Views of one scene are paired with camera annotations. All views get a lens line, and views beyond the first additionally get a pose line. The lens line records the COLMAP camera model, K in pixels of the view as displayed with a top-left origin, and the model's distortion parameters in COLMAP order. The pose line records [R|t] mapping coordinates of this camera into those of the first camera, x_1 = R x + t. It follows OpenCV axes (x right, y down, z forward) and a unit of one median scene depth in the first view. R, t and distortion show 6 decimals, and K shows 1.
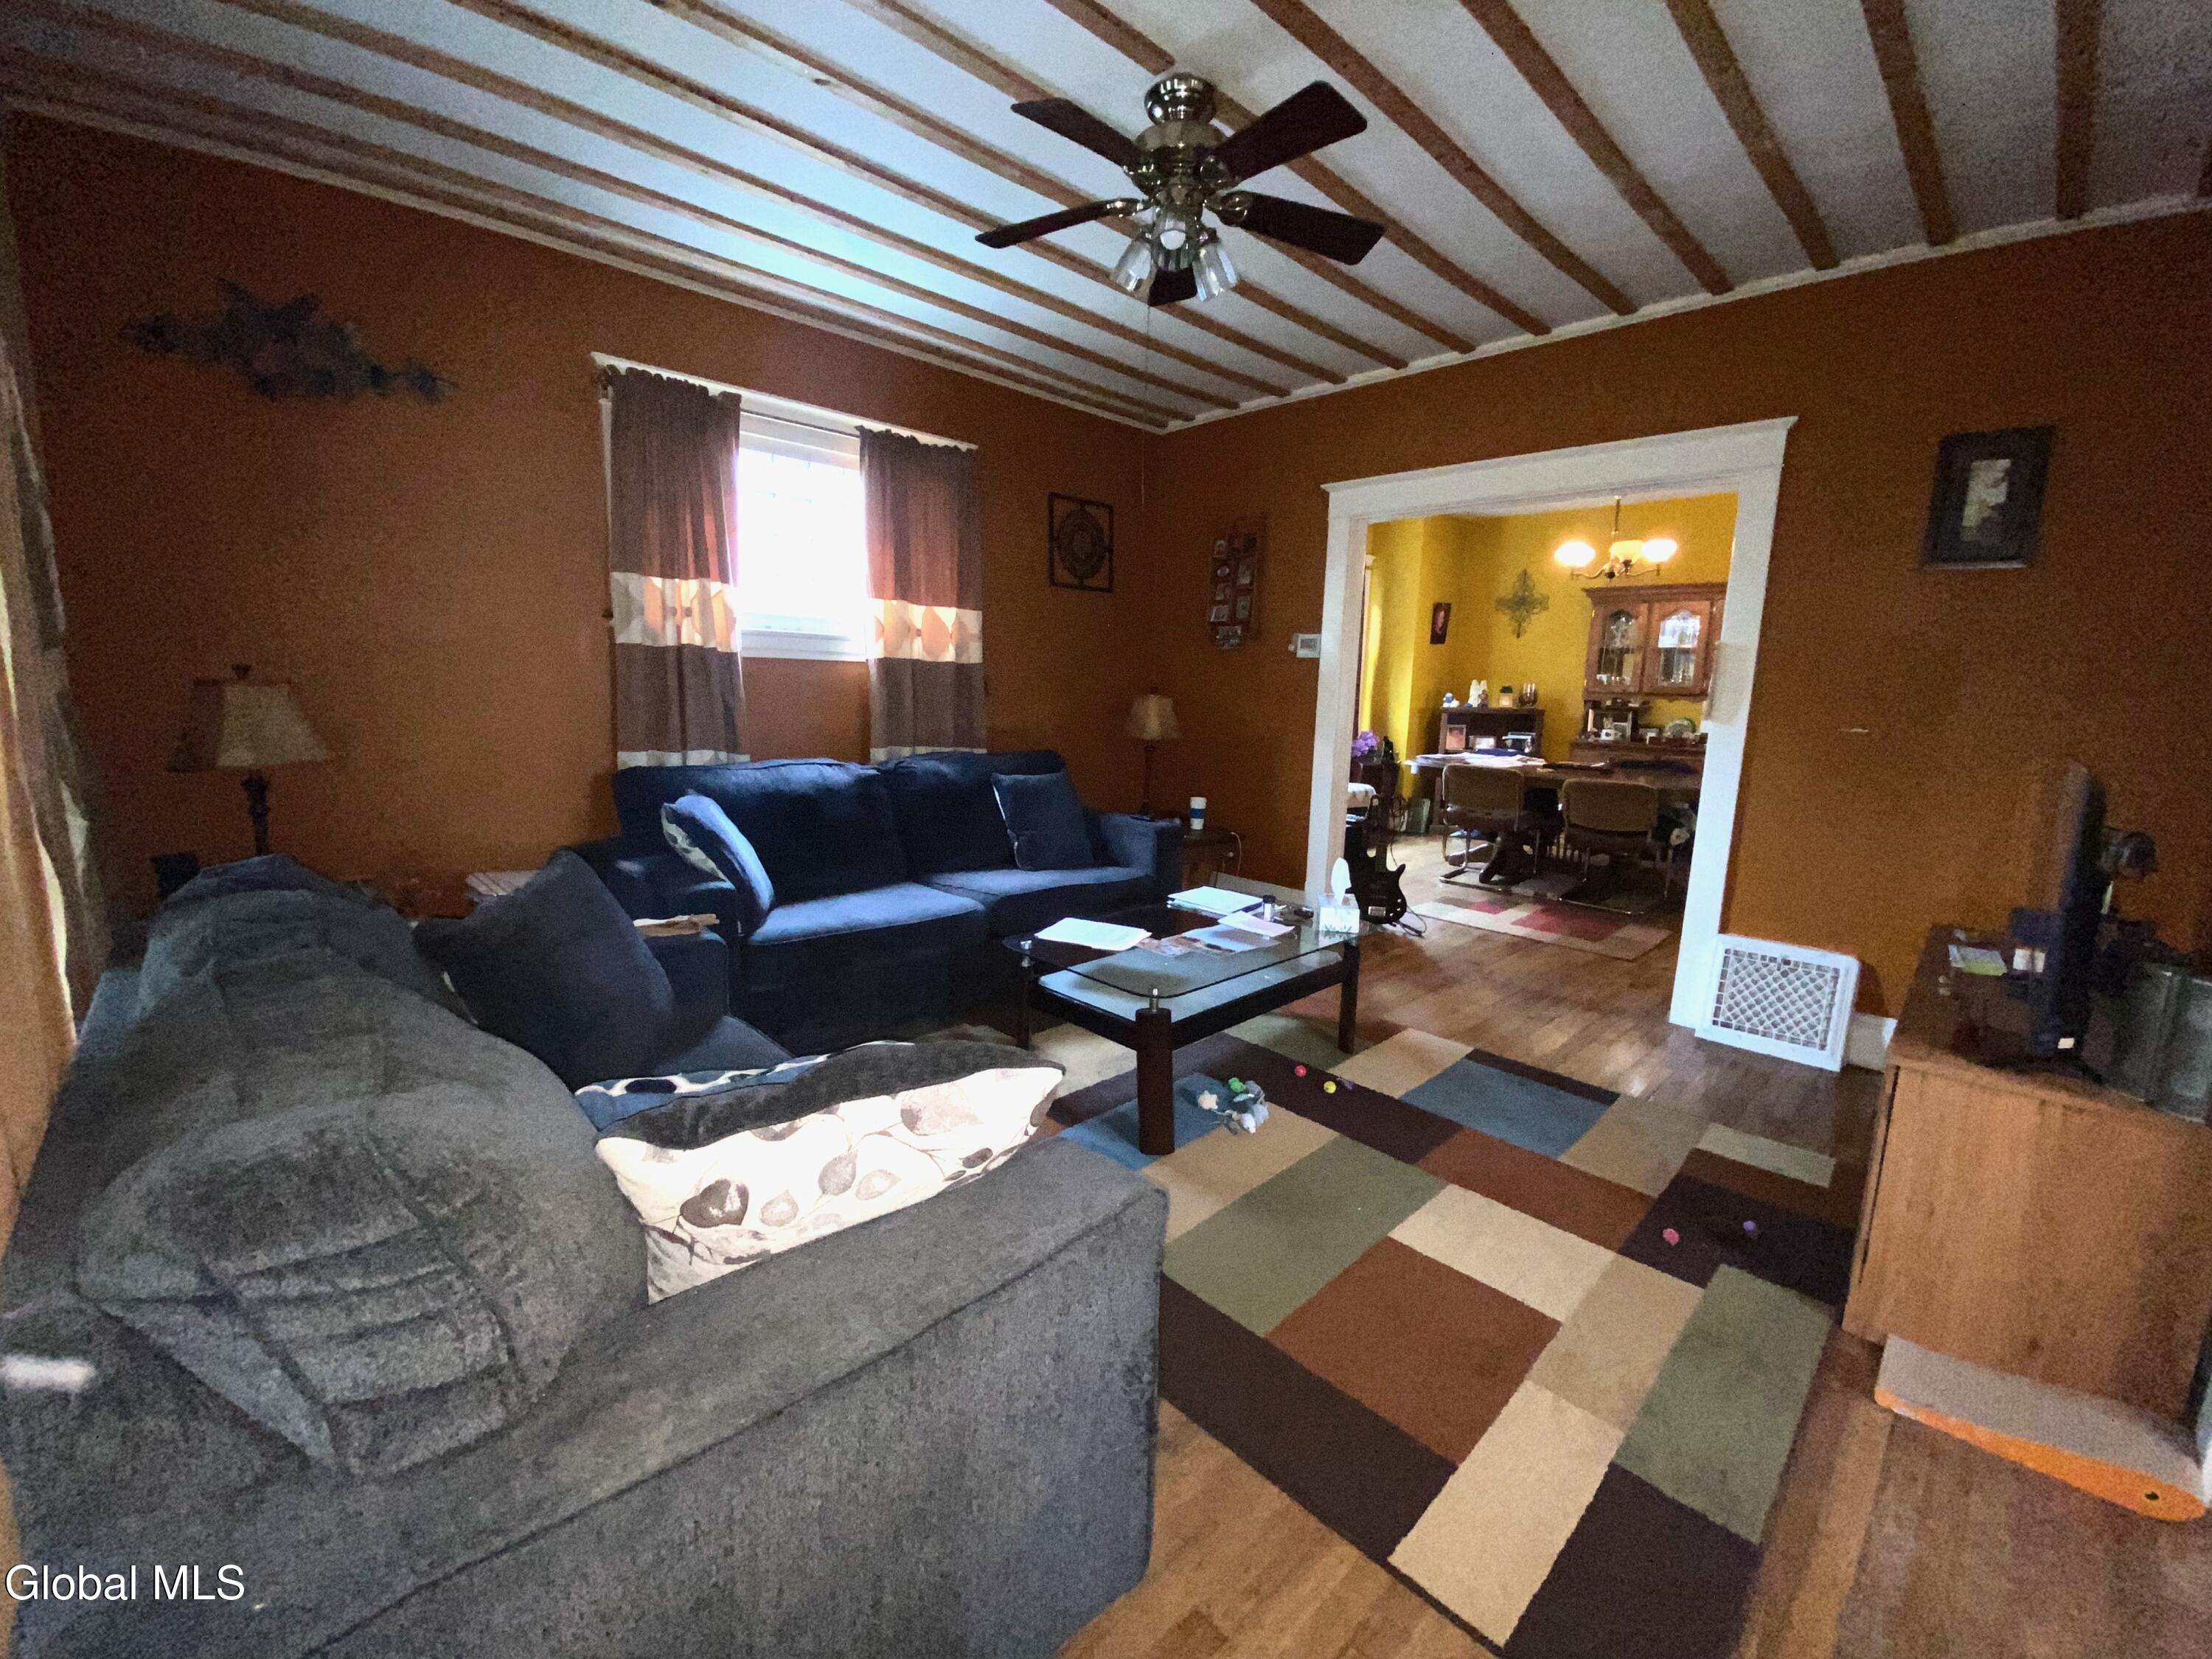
lens RADIAL K [[908.1, 0, 1100.2], [0, 908.1, 823.9], [0, 0, 1]] dist [-0.001642, -0.003949]
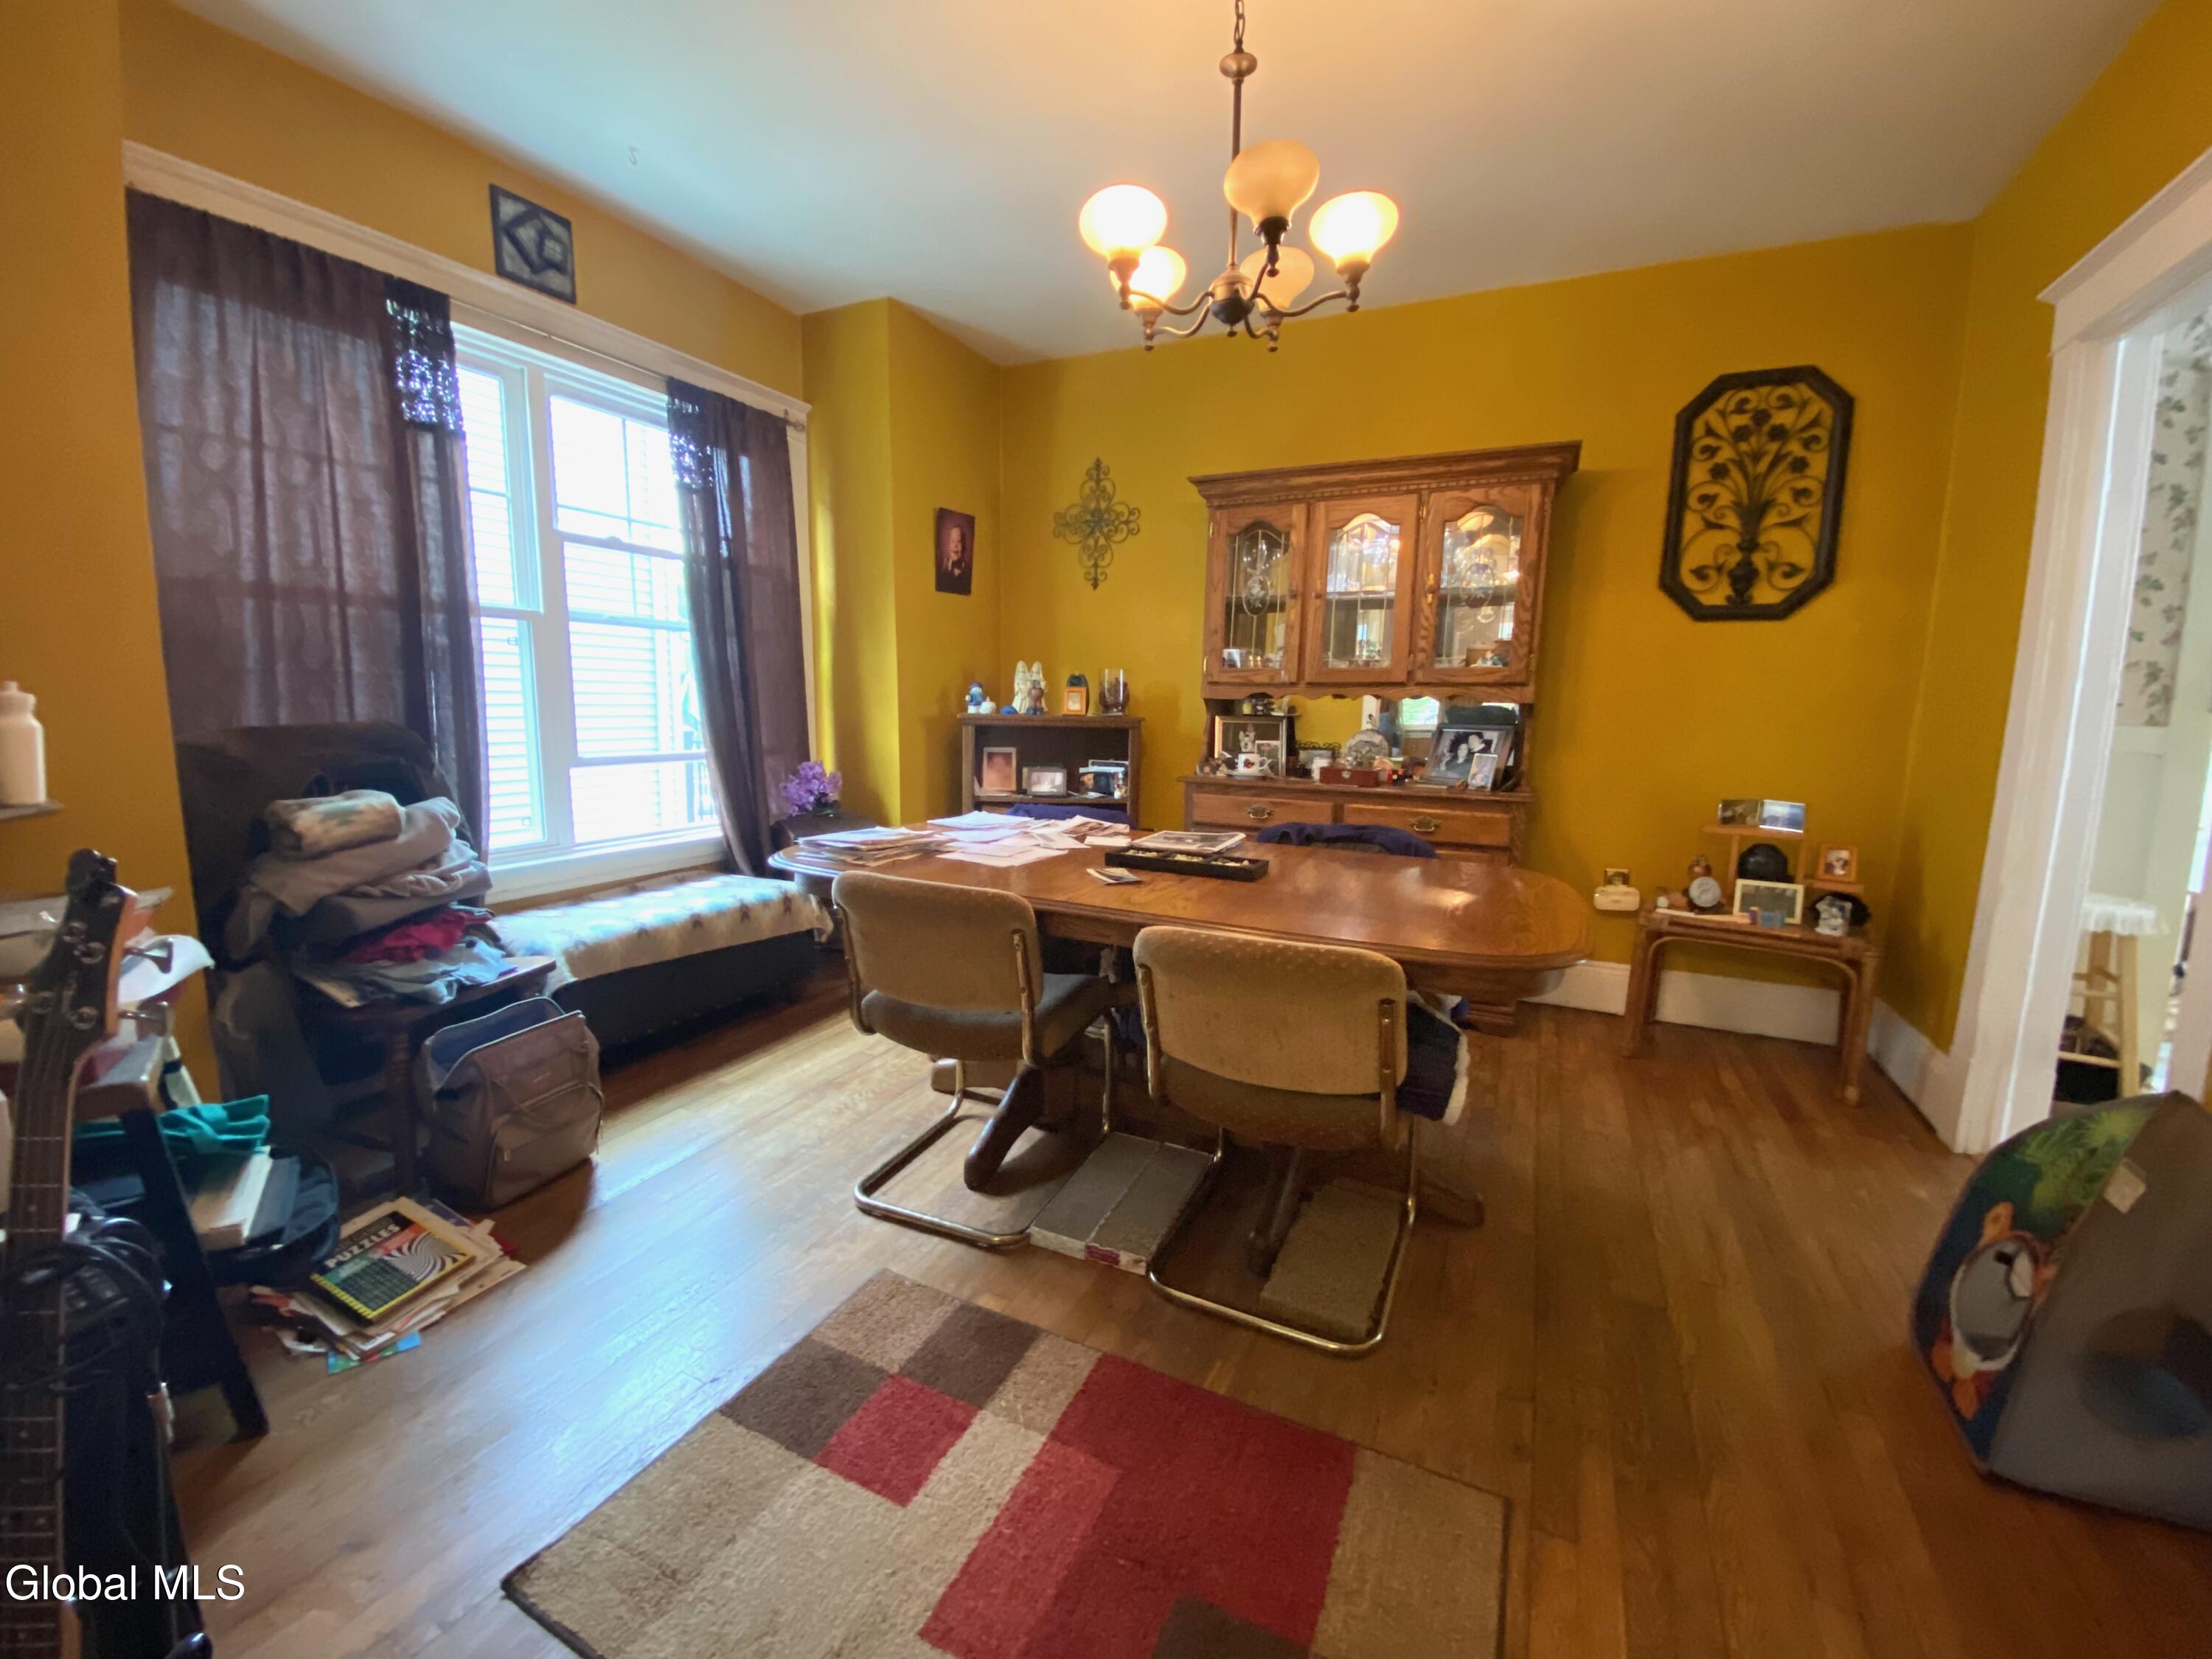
lens RADIAL K [[908.1, 0, 1112.1], [0, 908.1, 824.2], [0, 0, 1]] dist [-0.001642, -0.003949]
pose [[0.939150, -0.048015, 0.340135, 0.296315], [0.051213, 0.998688, -0.000424, -0.065853], [-0.339669, 0.017817, 0.940376, 0.517923]]
